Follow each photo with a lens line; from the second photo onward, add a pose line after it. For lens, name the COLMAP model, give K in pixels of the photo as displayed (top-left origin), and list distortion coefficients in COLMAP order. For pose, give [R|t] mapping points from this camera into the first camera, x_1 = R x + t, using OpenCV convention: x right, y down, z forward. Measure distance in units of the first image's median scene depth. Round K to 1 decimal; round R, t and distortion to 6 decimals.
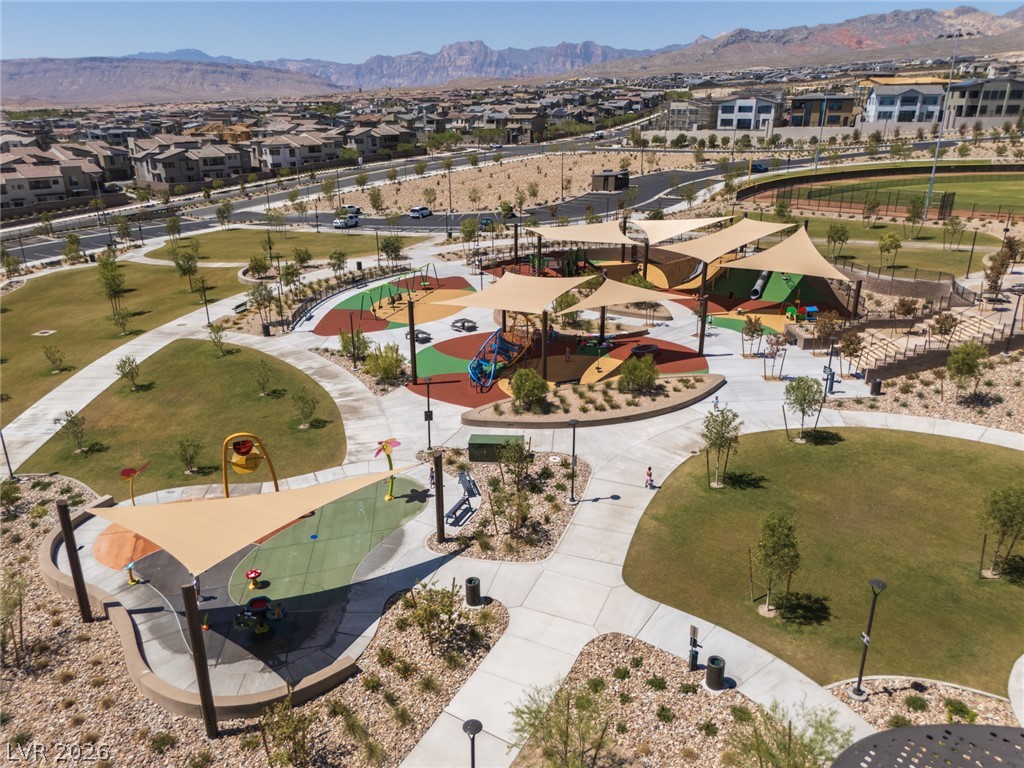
lens RADIAL K [[759.9, 0, 514.1], [0, 759.9, 386.5], [0, 0, 1]] dist [0.053090, -0.036722]
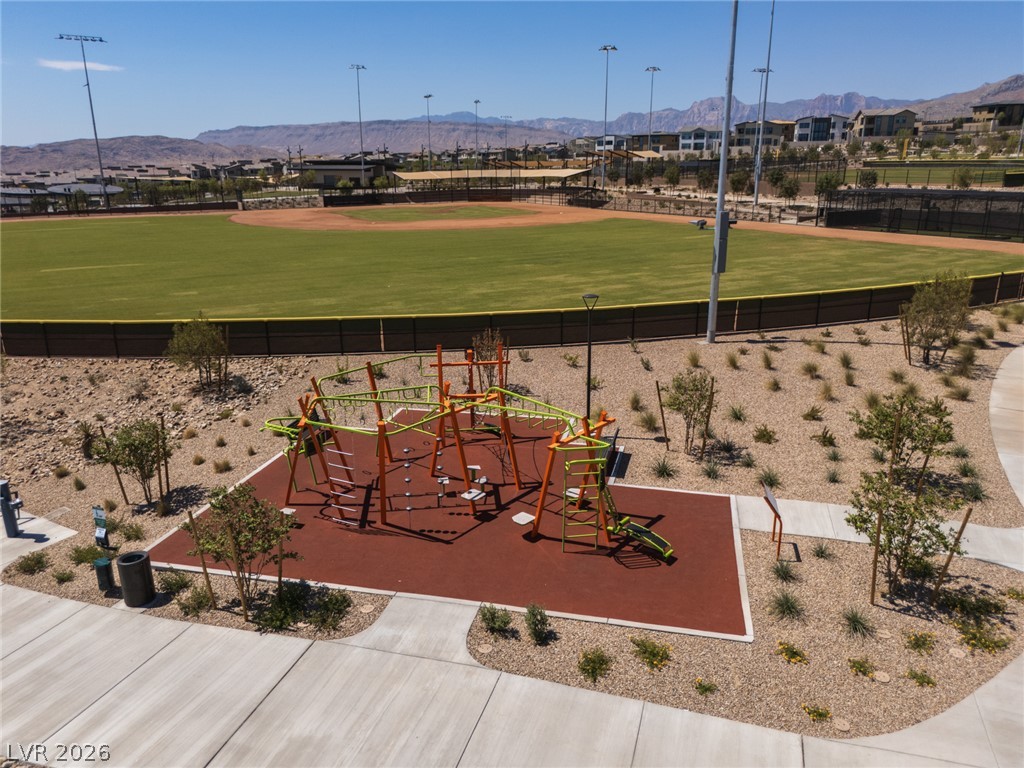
lens RADIAL K [[759.9, 0, 513.5], [0, 759.9, 381.7], [0, 0, 1]] dist [0.053090, -0.036722]
pose [[0.952559, 0.085407, -0.292125, 0.673609], [-0.105459, 0.992980, -0.053568, 0.204079], [0.285499, 0.081834, 0.954879, -0.437294]]
